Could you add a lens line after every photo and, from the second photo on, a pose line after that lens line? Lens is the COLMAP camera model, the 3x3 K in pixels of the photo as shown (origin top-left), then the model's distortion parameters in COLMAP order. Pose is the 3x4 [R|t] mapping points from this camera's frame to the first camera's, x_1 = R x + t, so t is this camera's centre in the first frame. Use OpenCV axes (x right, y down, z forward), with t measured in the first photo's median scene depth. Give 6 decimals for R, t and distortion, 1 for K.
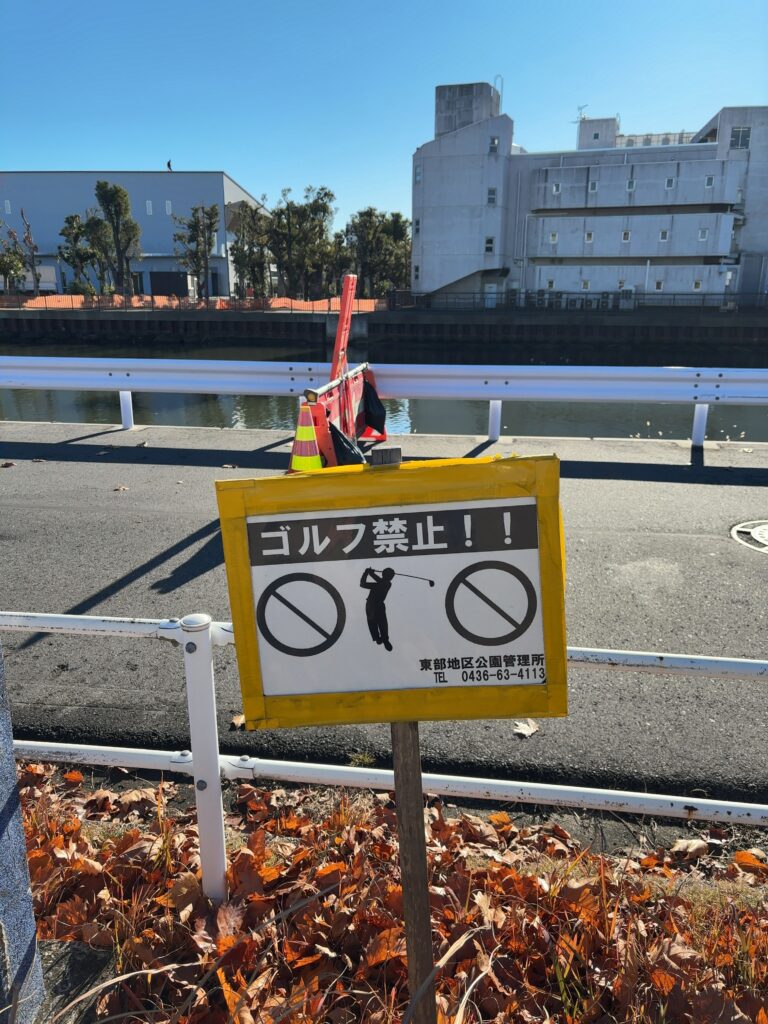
lens RADIAL K [[763.0, 0, 385.8], [0, 763.0, 507.1], [0, 0, 1]] dist [0.038707, -0.030216]
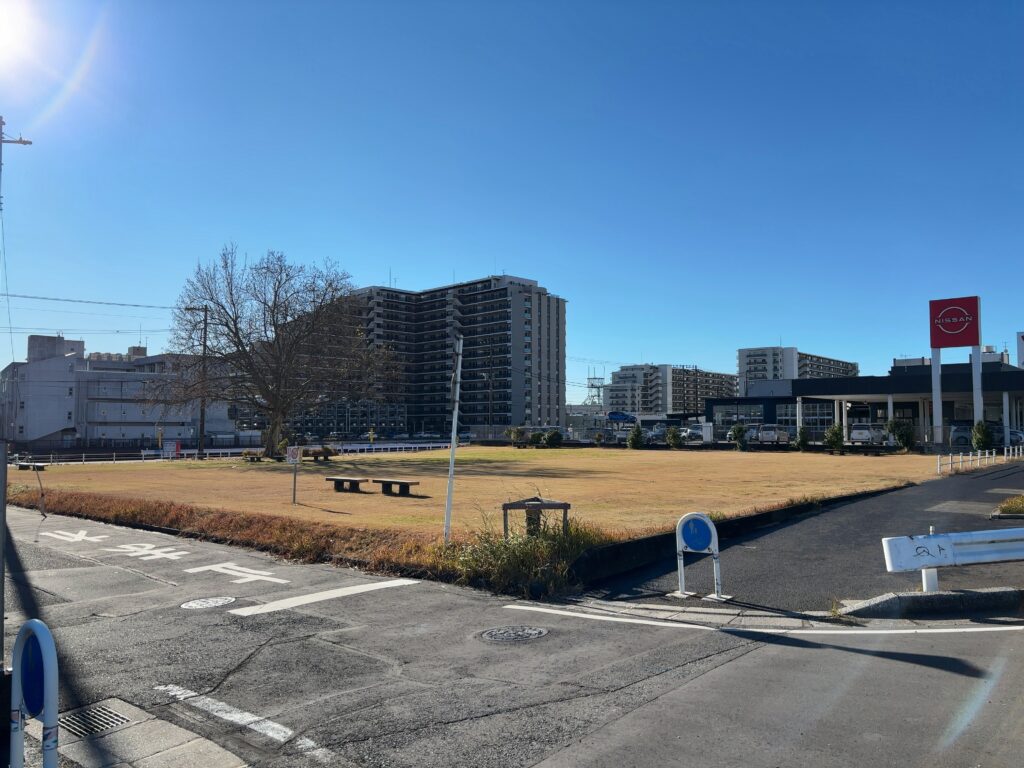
lens RADIAL K [[763.0, 0, 523.2], [0, 763.0, 383.7], [0, 0, 1]] dist [0.038707, -0.030216]
pose [[0.558259, 0.043717, 0.828514, -0.808471], [0.240100, 0.947368, -0.211770, 0.250446], [-0.794165, 0.317148, 0.518380, -0.883630]]
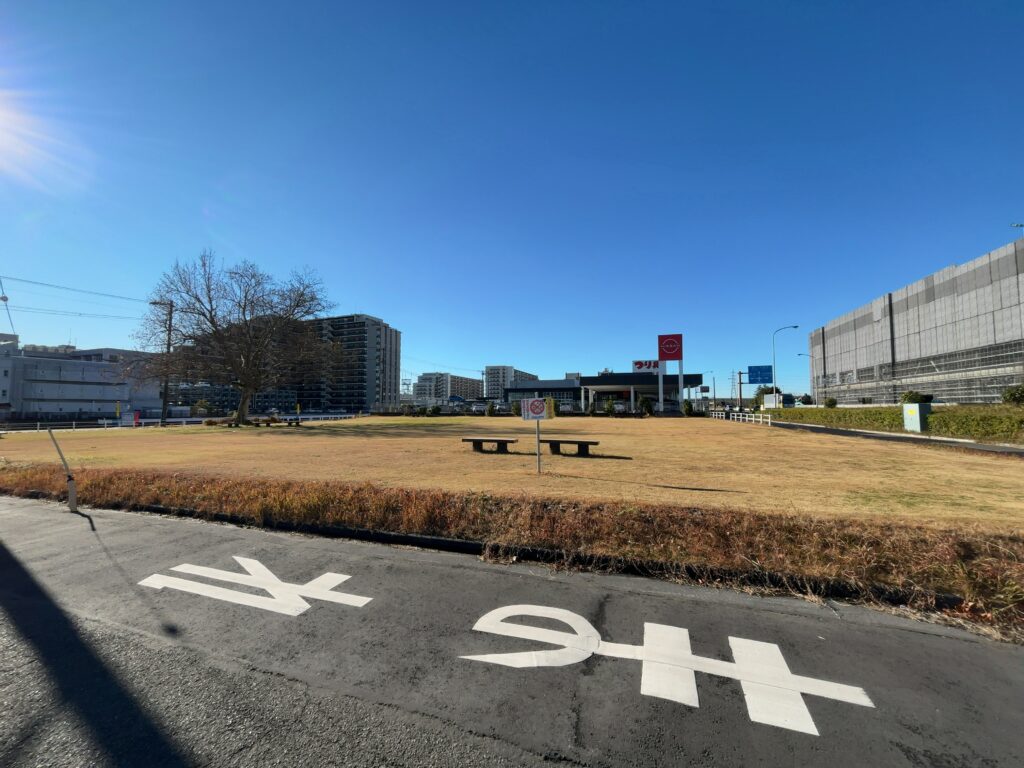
lens RADIAL K [[409.0, 0, 517.6], [0, 409.0, 379.6], [0, 0, 1]] dist [-0.004532, 0.000344]
pose [[0.208058, 0.064260, 0.976003, -0.723170], [0.279904, 0.952198, -0.122361, 0.193306], [-0.937212, 0.298646, 0.180125, -0.653828]]
